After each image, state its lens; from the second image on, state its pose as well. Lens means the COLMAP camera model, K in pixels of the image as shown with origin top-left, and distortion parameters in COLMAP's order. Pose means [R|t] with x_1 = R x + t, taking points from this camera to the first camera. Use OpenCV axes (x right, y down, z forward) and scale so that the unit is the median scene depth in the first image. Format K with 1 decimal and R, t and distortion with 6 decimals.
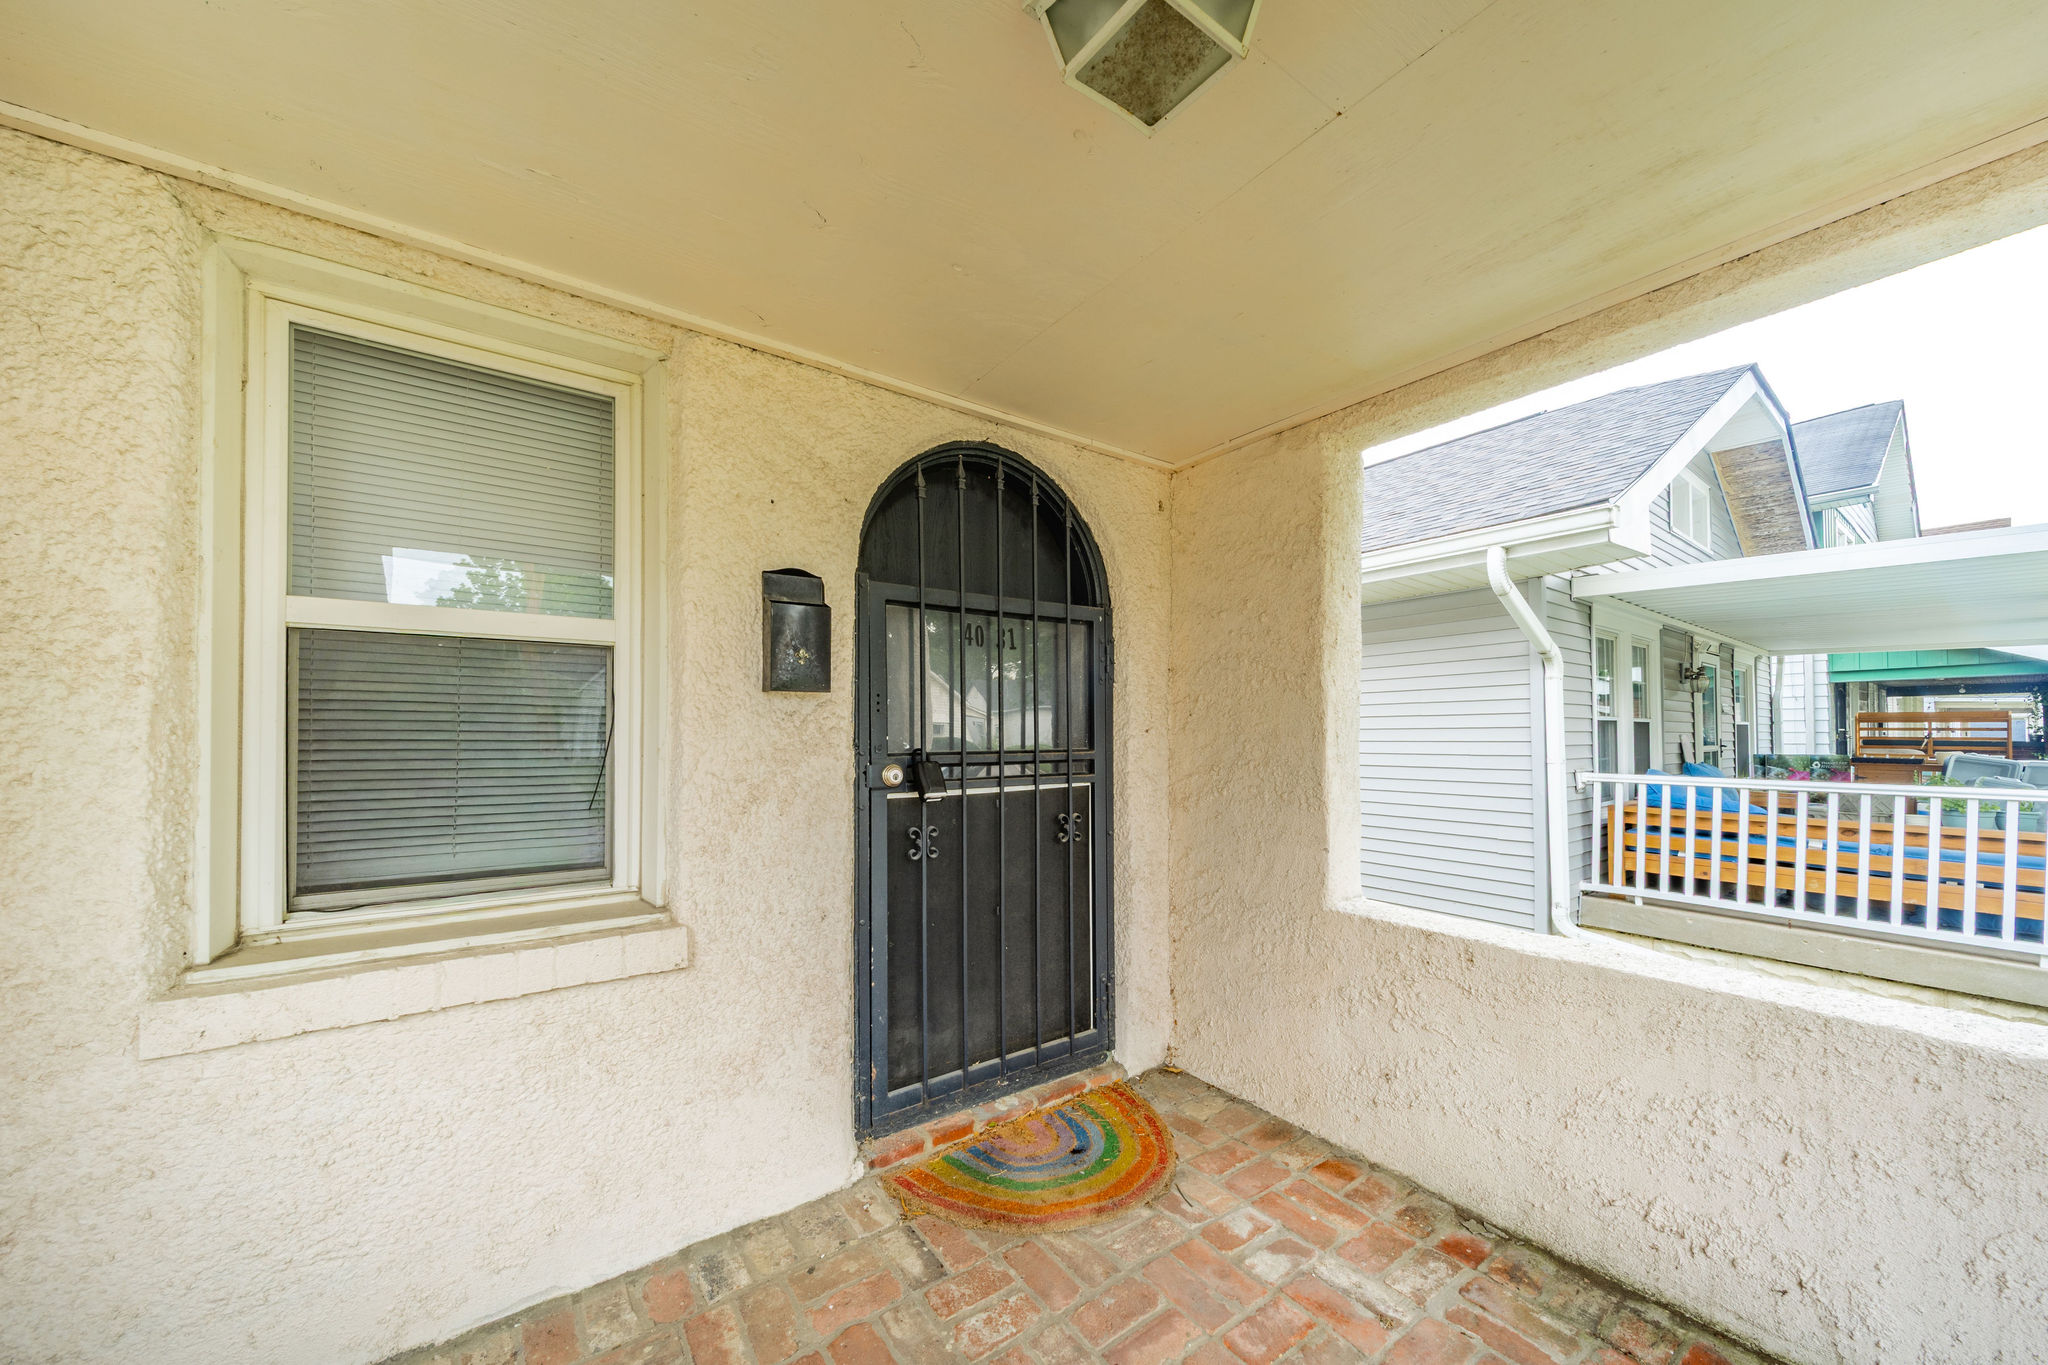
lens RADIAL K [[731.0, 0, 1043.0], [0, 731.0, 735.8], [0, 0, 1]] dist [0.001617, -0.000826]
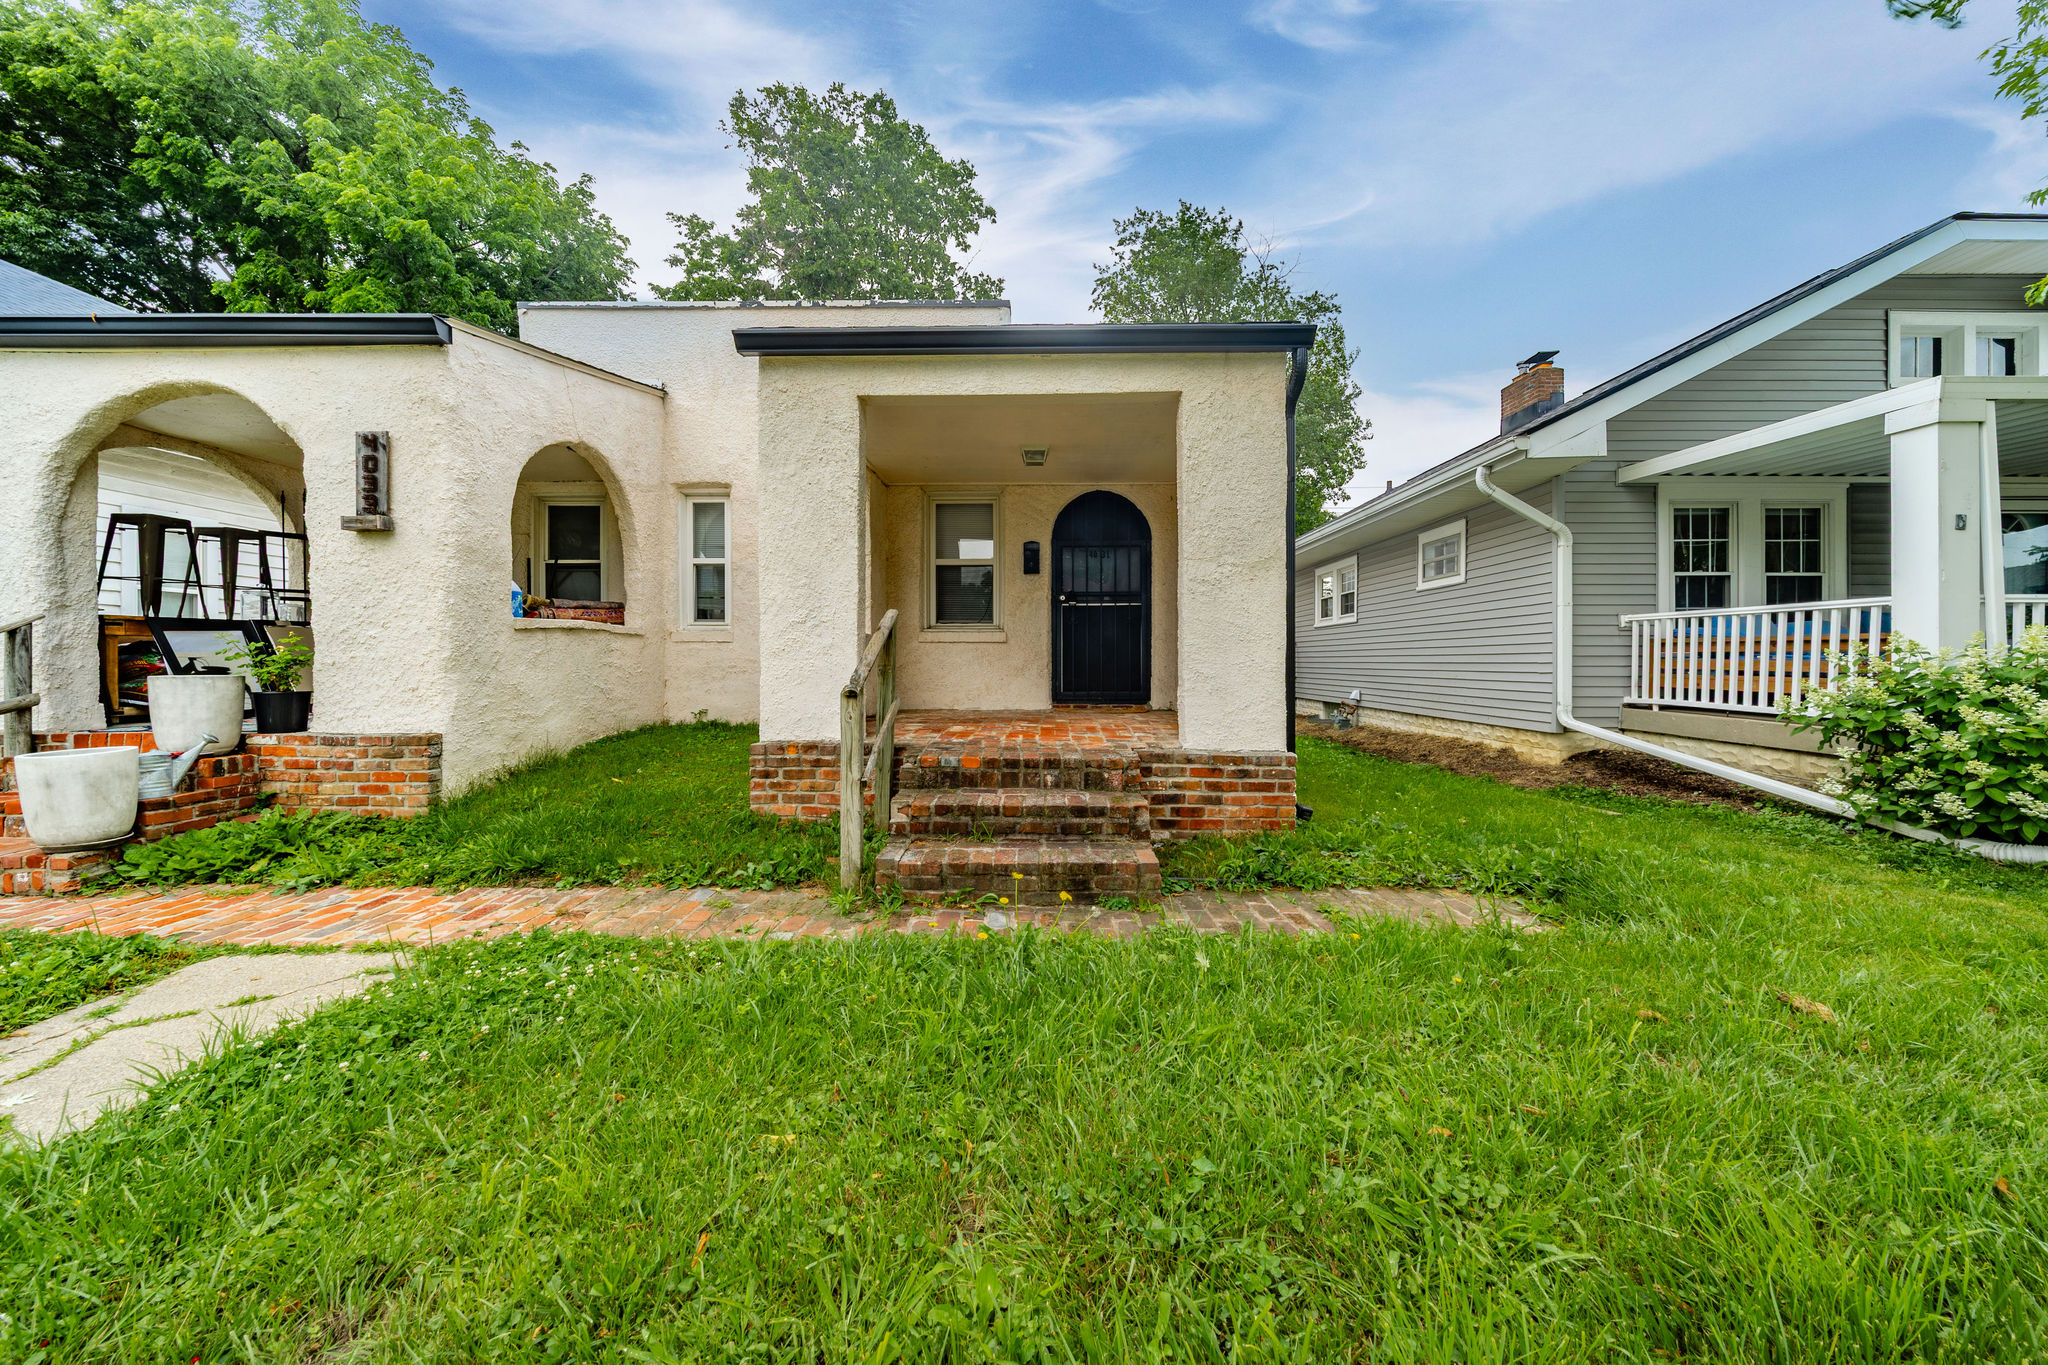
lens RADIAL K [[731.0, 0, 1040.1], [0, 731.0, 666.2], [0, 0, 1]] dist [0.001617, -0.000826]
pose [[0.800356, 0.011646, -0.599413, 1.836463], [-0.001785, 0.999853, 0.017043, 0.330911], [0.599523, -0.012571, 0.800259, -1.867817]]
